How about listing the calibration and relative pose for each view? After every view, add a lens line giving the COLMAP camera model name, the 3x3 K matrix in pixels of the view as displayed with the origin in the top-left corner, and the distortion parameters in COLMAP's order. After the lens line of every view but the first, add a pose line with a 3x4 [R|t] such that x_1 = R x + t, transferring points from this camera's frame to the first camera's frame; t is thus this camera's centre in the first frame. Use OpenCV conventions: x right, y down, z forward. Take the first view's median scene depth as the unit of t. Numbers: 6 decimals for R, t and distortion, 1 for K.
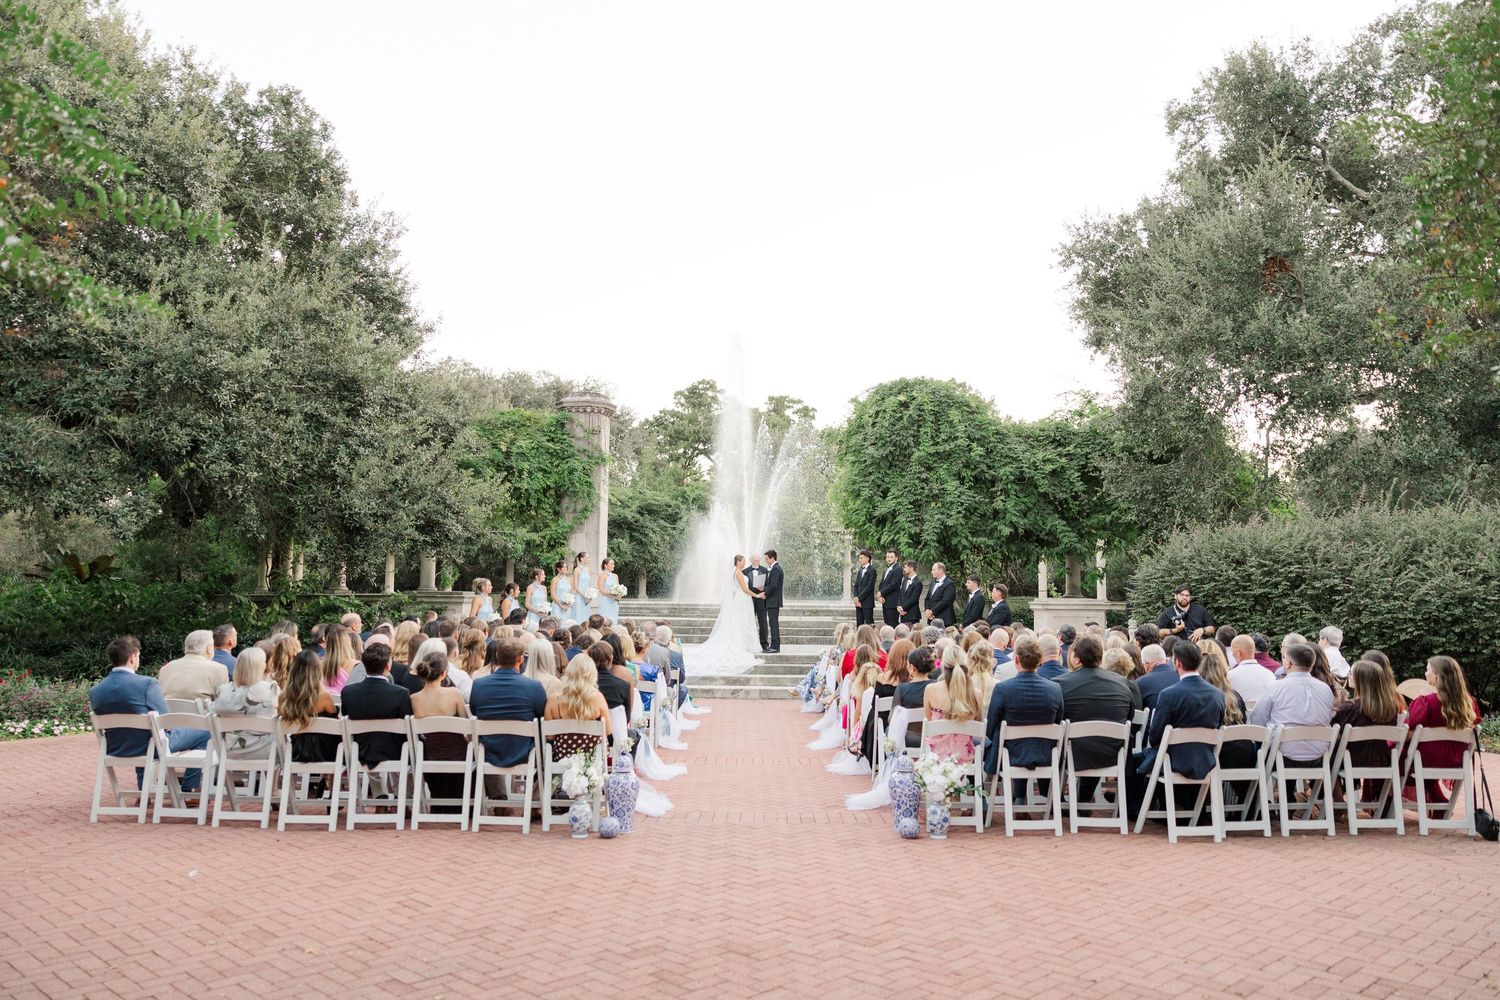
lens RADIAL K [[1185.9, 0, 750.0], [0, 1185.9, 500.0], [0, 0, 1]] dist [0.000996, 0.000064]
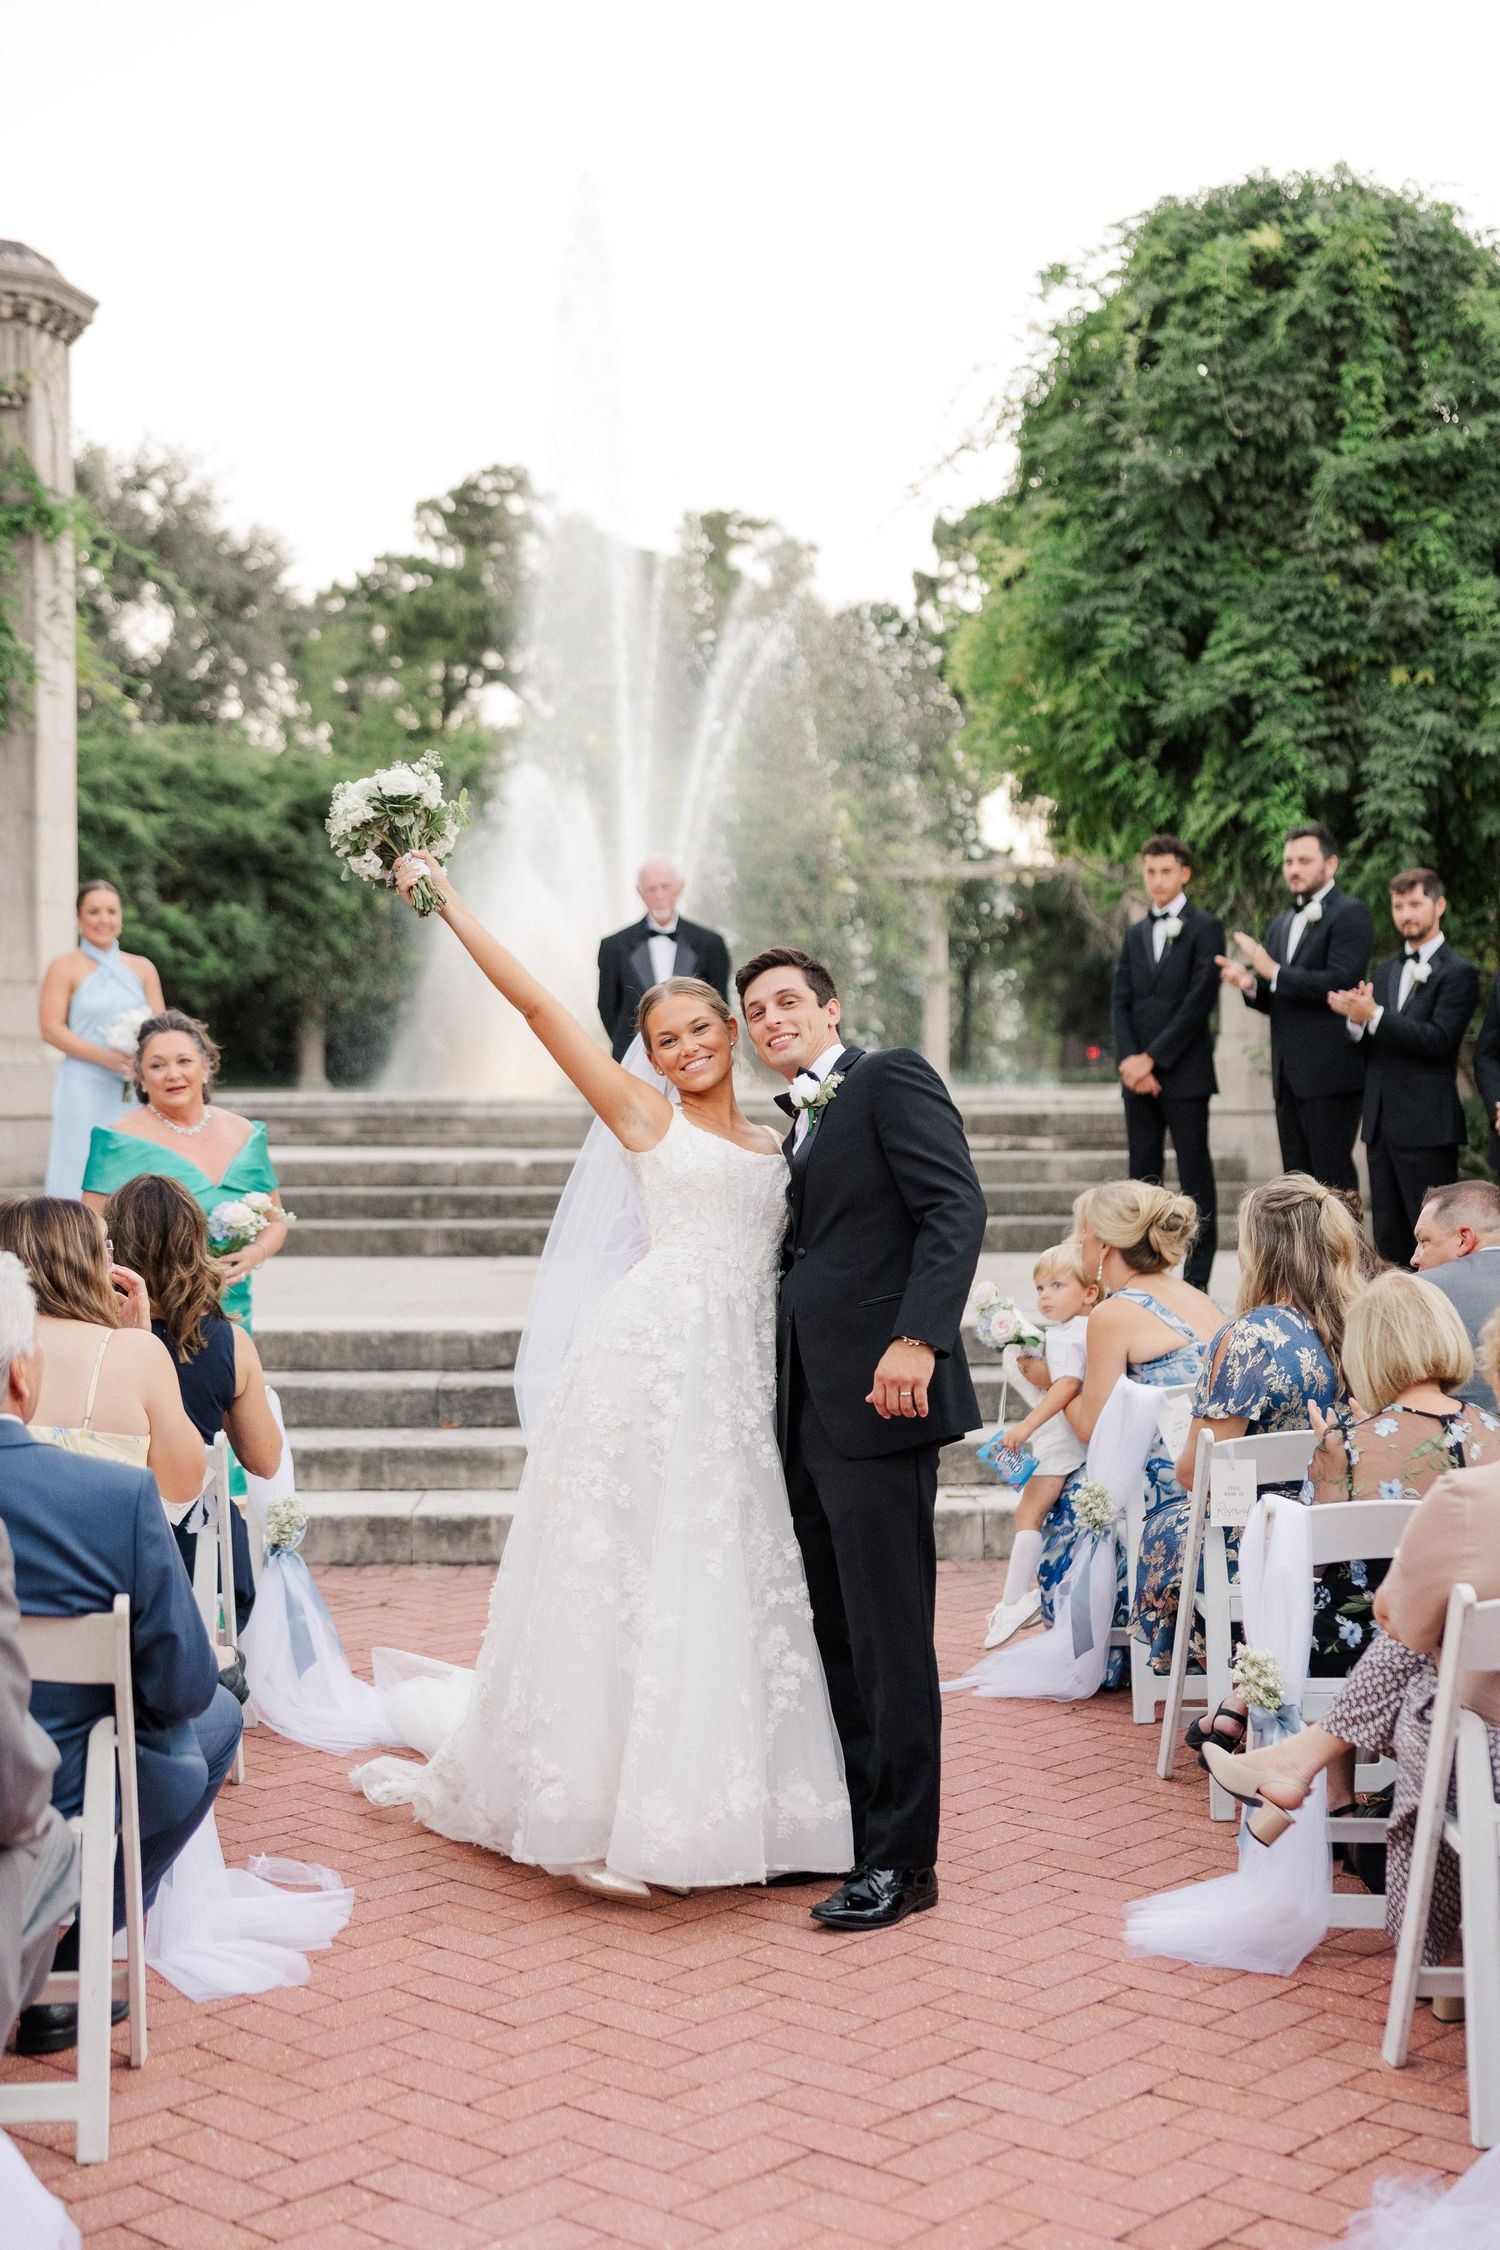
lens RADIAL K [[3043.3, 0, 750.0], [0, 3043.3, 1125.0], [0, 0, 1]] dist [0.021091, 0.025204]
pose [[0.999198, -0.014466, 0.037325, -0.003447], [0.010891, 0.995488, 0.094257, 0.034187], [-0.038521, -0.093775, 0.994848, 0.361466]]
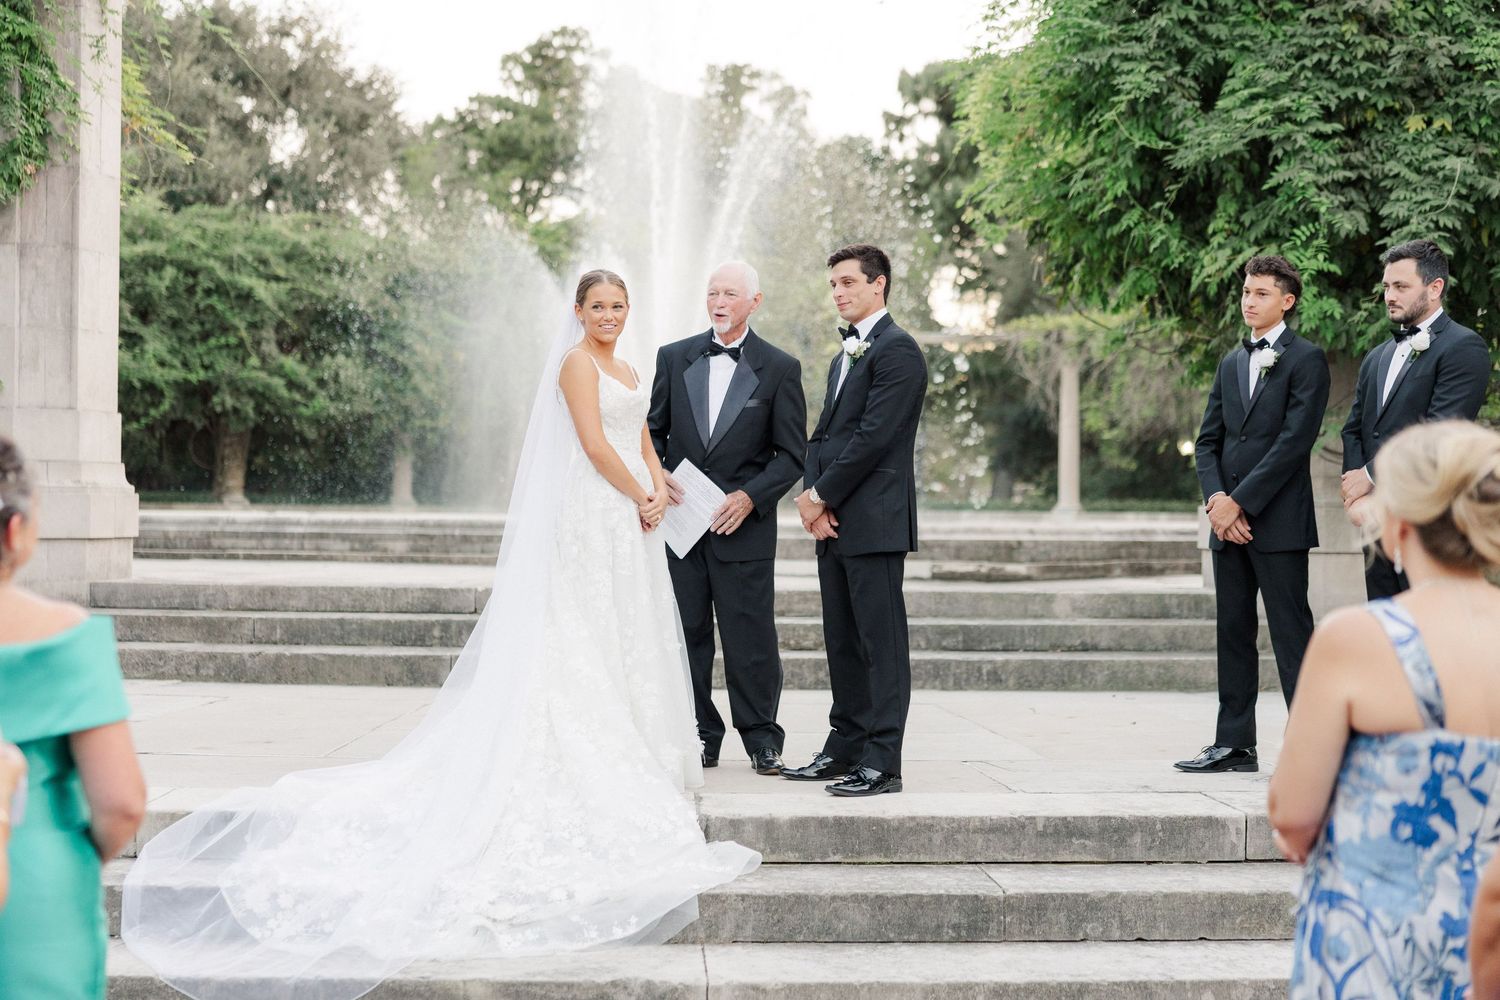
lens RADIAL K [[2241.8, 0, 750.0], [0, 2241.8, 500.0], [0, 0, 1]] dist [-0.006996, 0.104045]
pose [[0.999283, 0.000729, 0.037845, -0.000968], [-0.003739, 0.996828, 0.079503, 0.043812], [-0.037667, -0.079587, 0.996116, 0.518144]]
